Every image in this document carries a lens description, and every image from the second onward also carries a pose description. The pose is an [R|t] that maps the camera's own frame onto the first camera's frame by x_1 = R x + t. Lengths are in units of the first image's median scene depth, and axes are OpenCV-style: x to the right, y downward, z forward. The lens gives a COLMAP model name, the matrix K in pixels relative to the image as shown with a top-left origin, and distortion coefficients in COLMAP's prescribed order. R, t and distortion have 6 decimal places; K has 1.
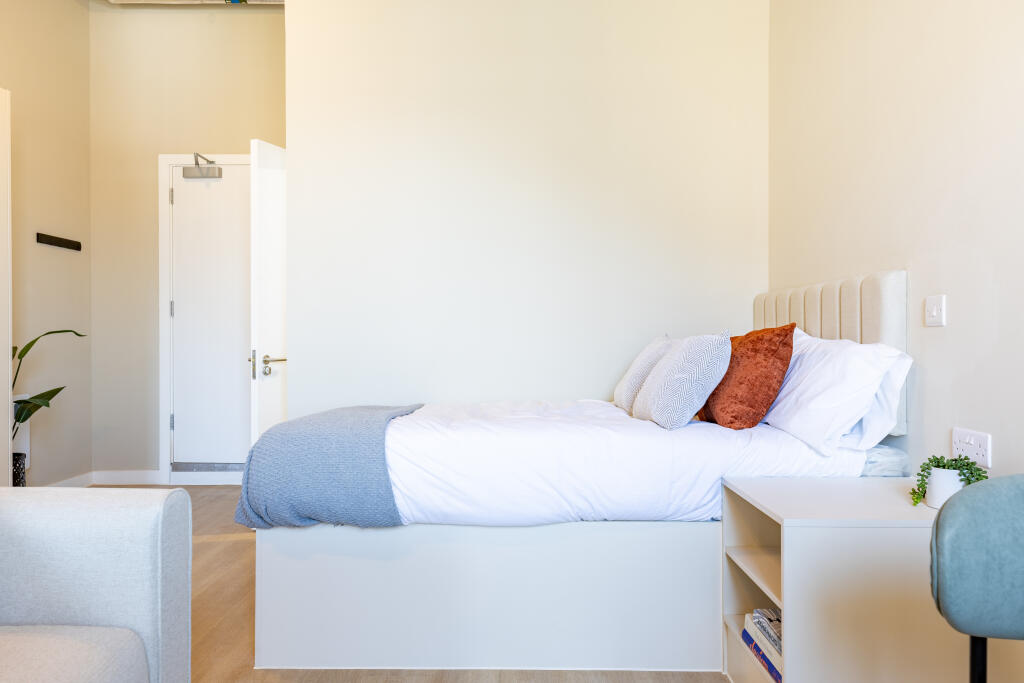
lens RADIAL K [[776.5, 0, 508.1], [0, 776.5, 337.3], [0, 0, 1]] dist [0.021984, -0.008413]
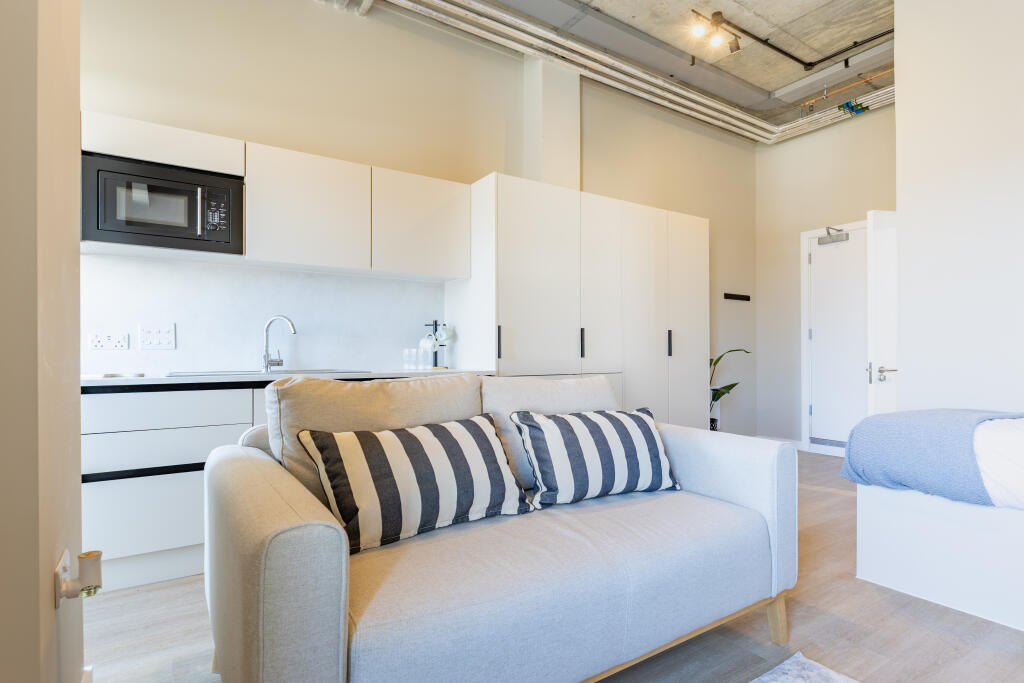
lens RADIAL K [[516.3, 0, 476.4], [0, 516.3, 353.4], [0, 0, 1]] dist [0.001326, 0.000184]
pose [[0.536035, -0.003307, -0.844189, 0.074156], [0.004733, 0.999988, -0.000912, -0.002371], [0.844182, -0.003506, 0.536045, -0.084351]]
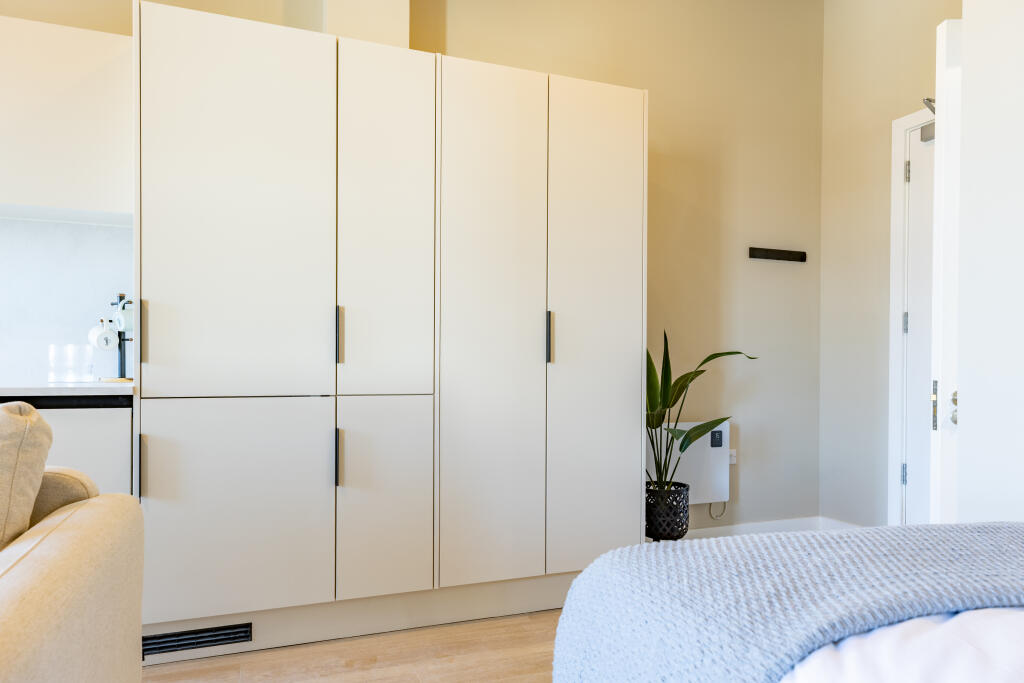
lens RADIAL K [[656.1, 0, 548.7], [0, 656.1, 372.6], [0, 0, 1]] dist [0.012371, 0.004679]
pose [[0.385523, 0.014945, -0.922577, 0.025669], [-0.003946, 0.999886, 0.014548, 0.004192], [0.922690, -0.001969, 0.385538, 0.535404]]
